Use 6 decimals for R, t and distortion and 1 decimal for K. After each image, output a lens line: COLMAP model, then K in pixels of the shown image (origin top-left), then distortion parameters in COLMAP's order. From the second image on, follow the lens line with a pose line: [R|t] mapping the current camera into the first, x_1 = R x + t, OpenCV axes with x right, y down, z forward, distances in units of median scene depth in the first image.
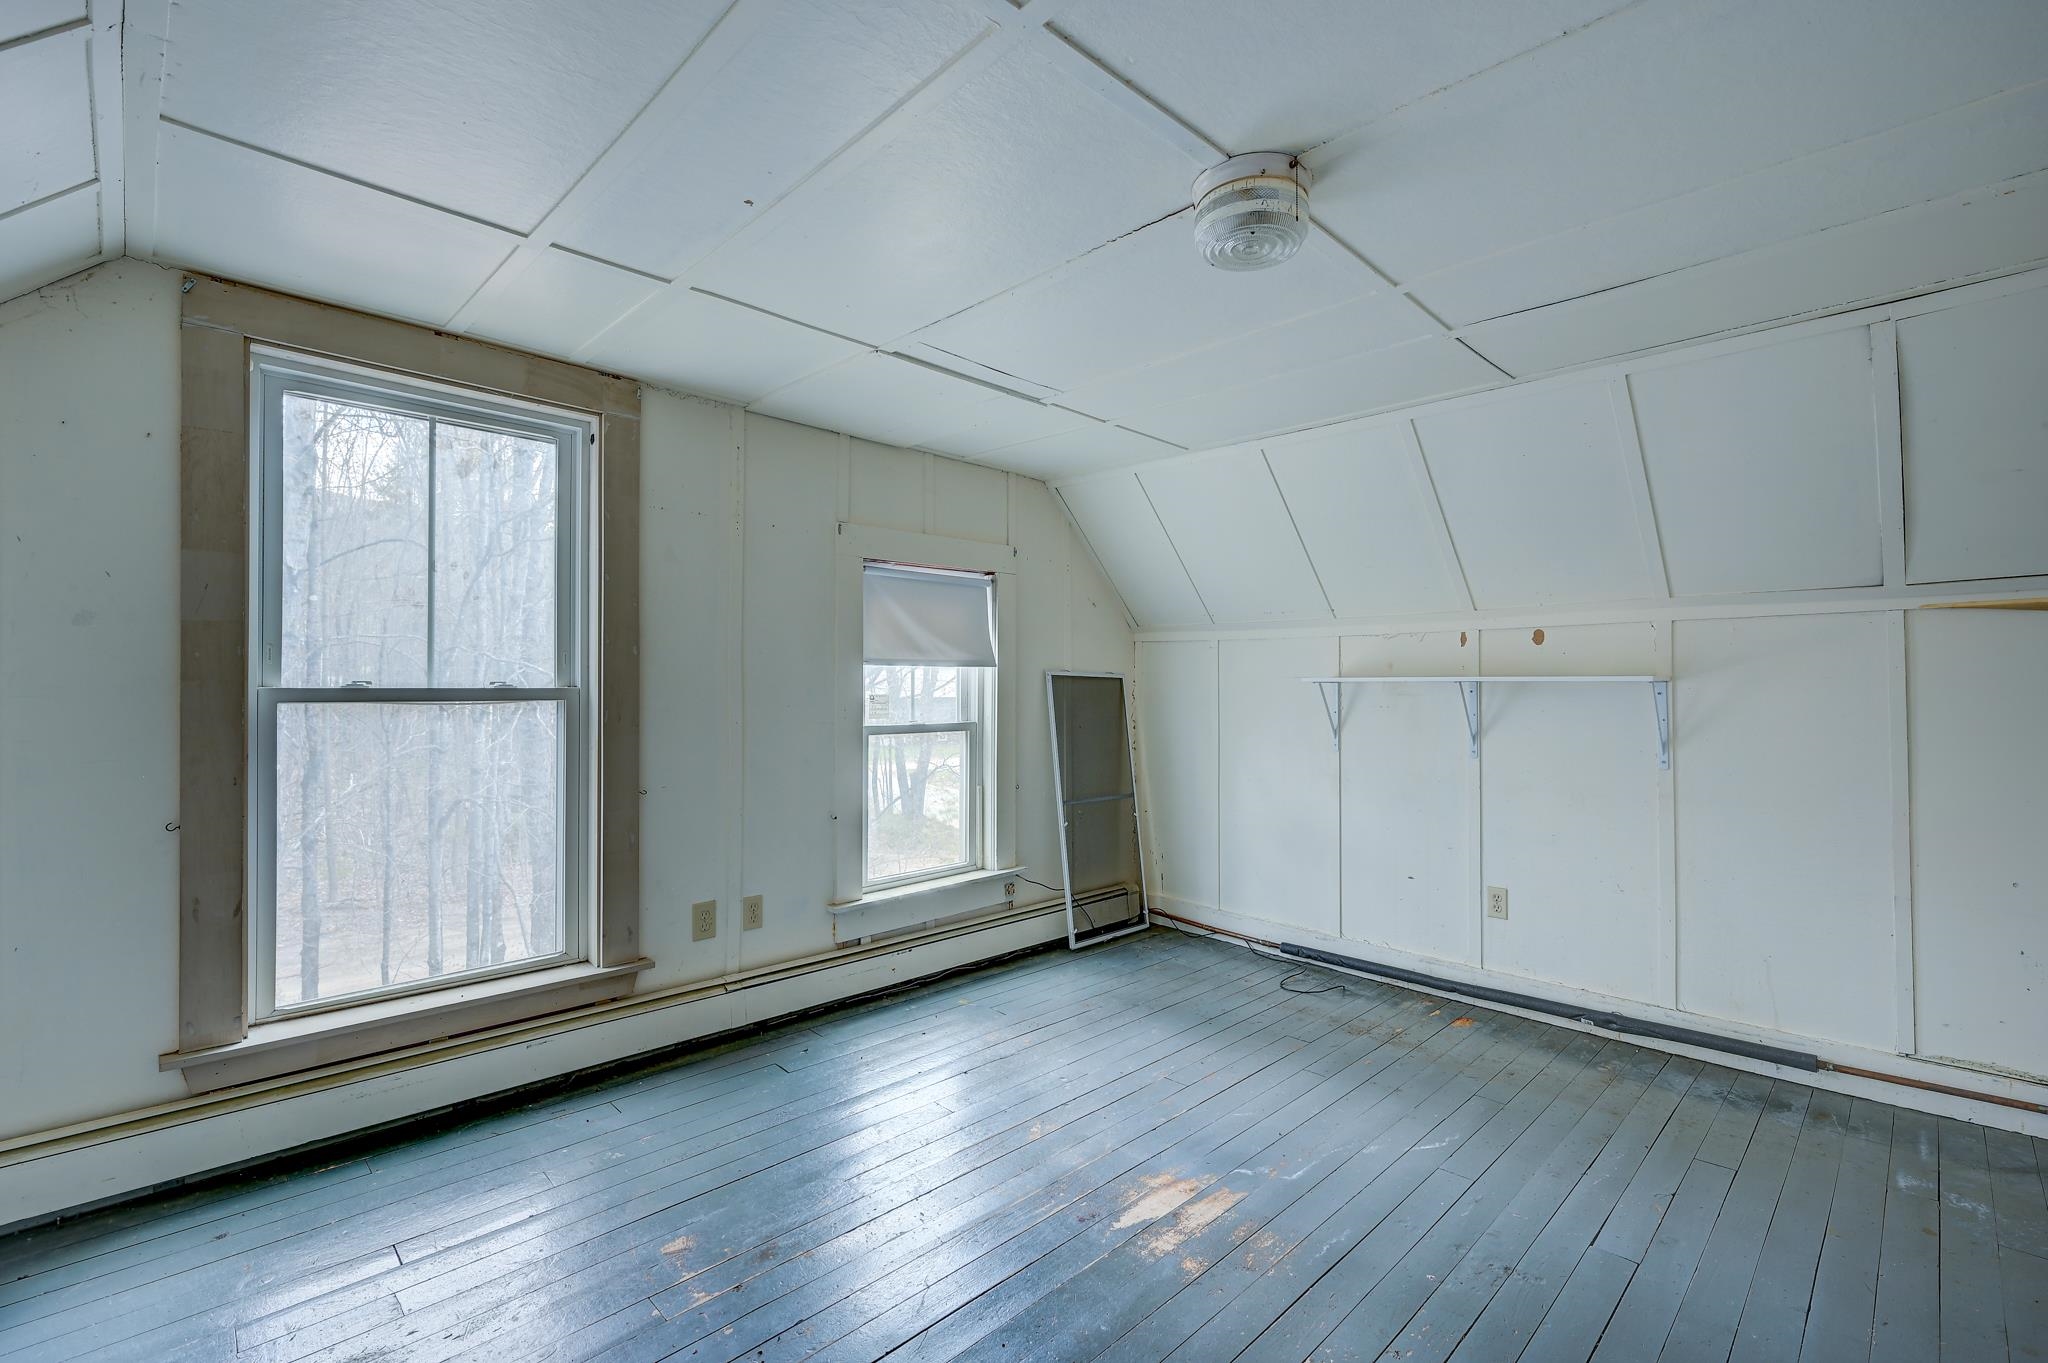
lens RADIAL K [[901.4, 0, 1024.2], [0, 901.4, 676.5], [0, 0, 1]] dist [-0.000910, 0.000554]
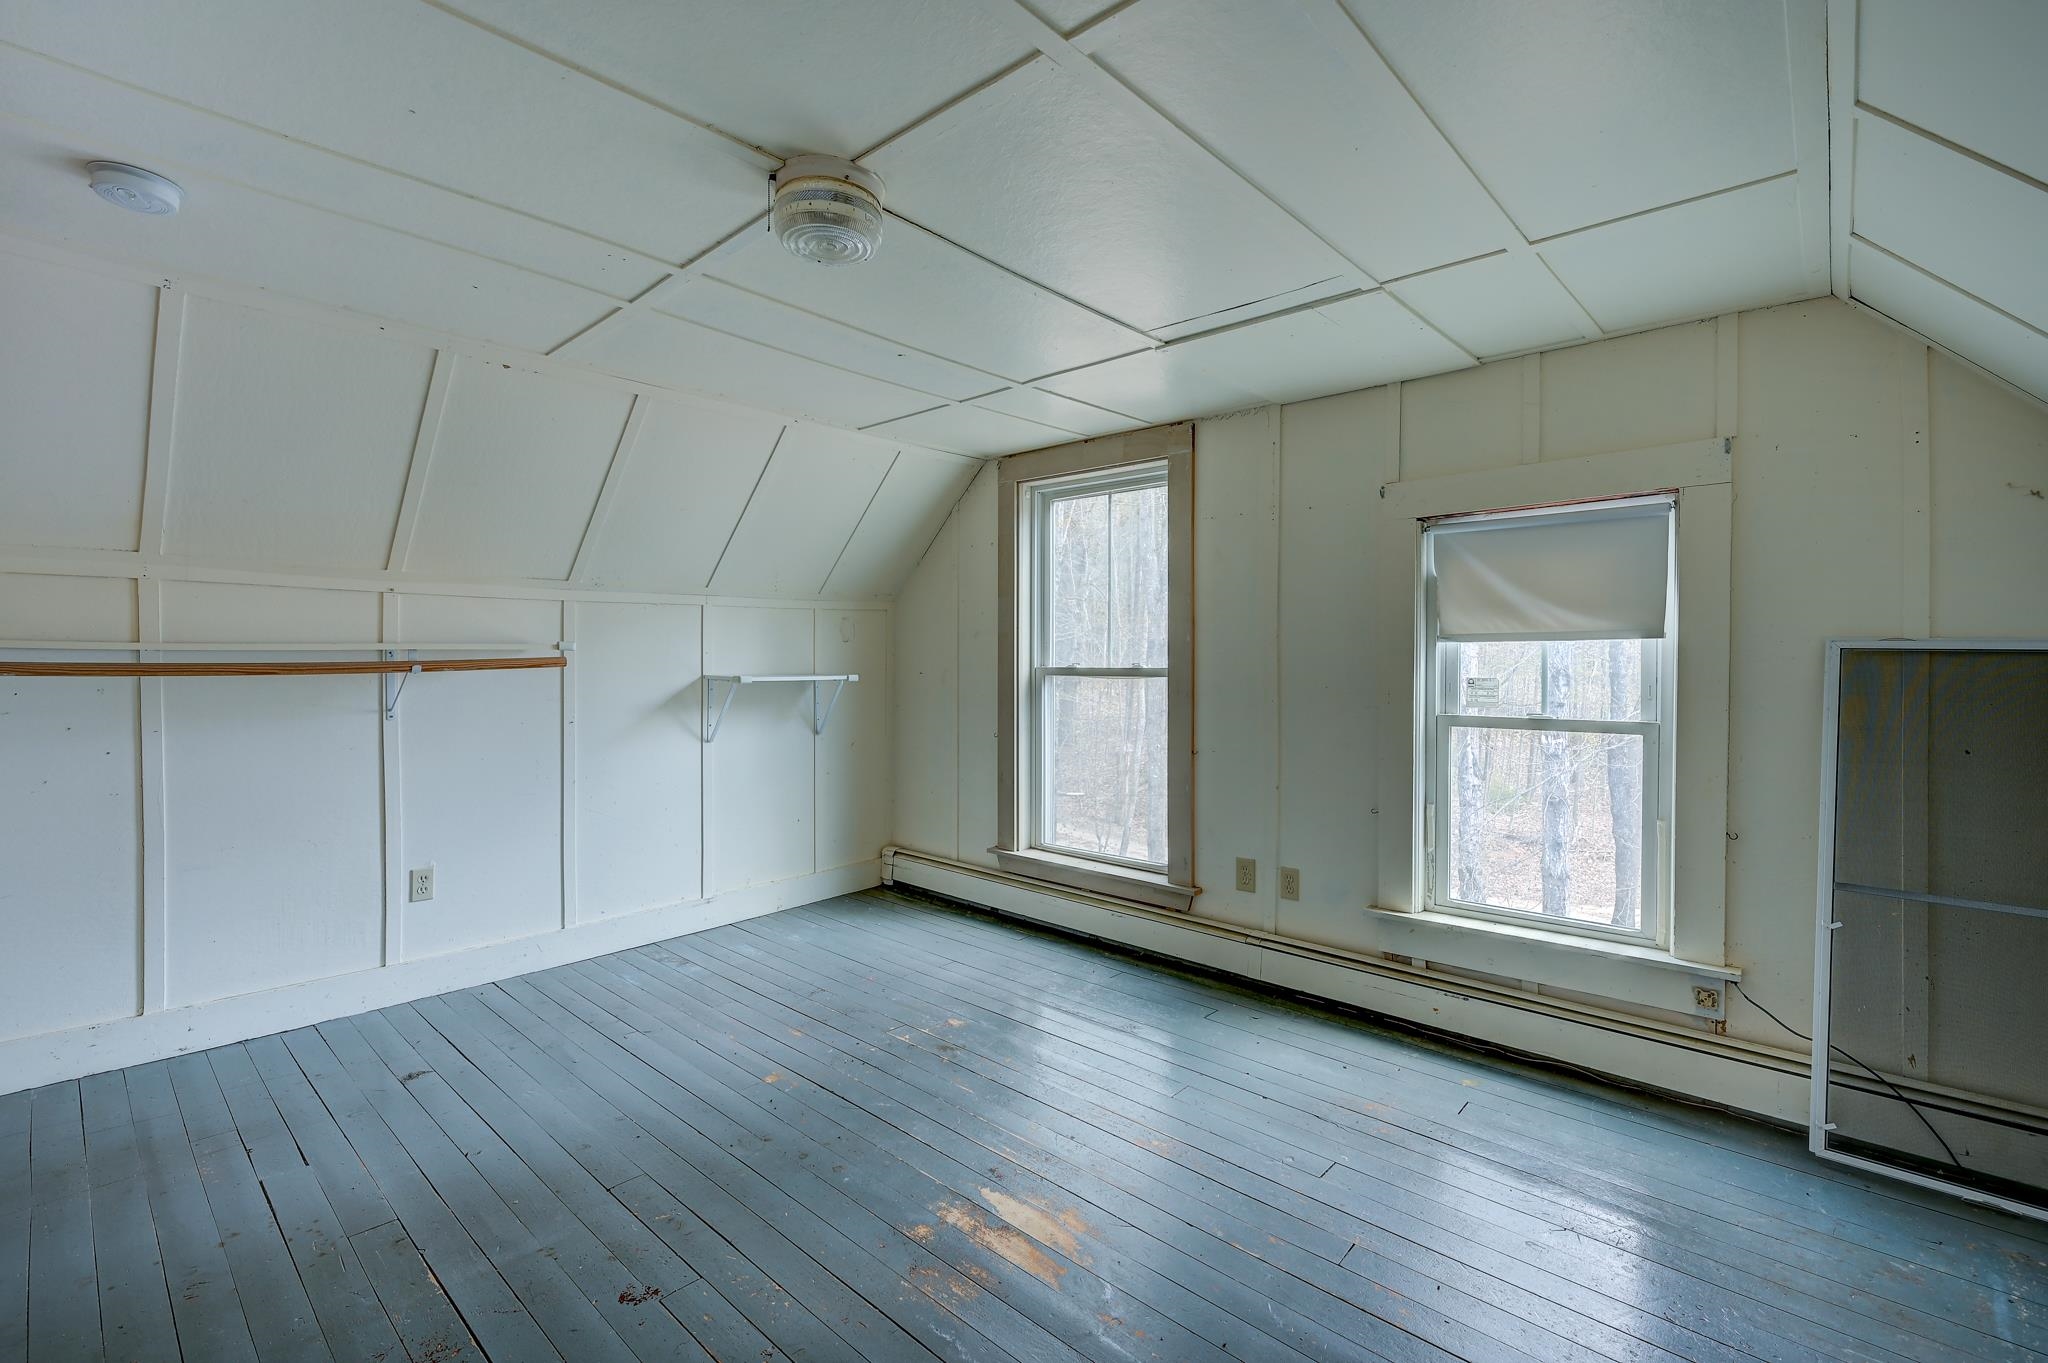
lens RADIAL K [[901.4, 0, 1024.2], [0, 901.4, 676.5], [0, 0, 1]] dist [-0.000910, 0.000554]
pose [[0.049613, 0.013746, -0.998674, 0.745663], [0.010488, 0.999843, 0.014283, 0.003008], [0.998713, -0.011183, 0.049462, 0.659918]]
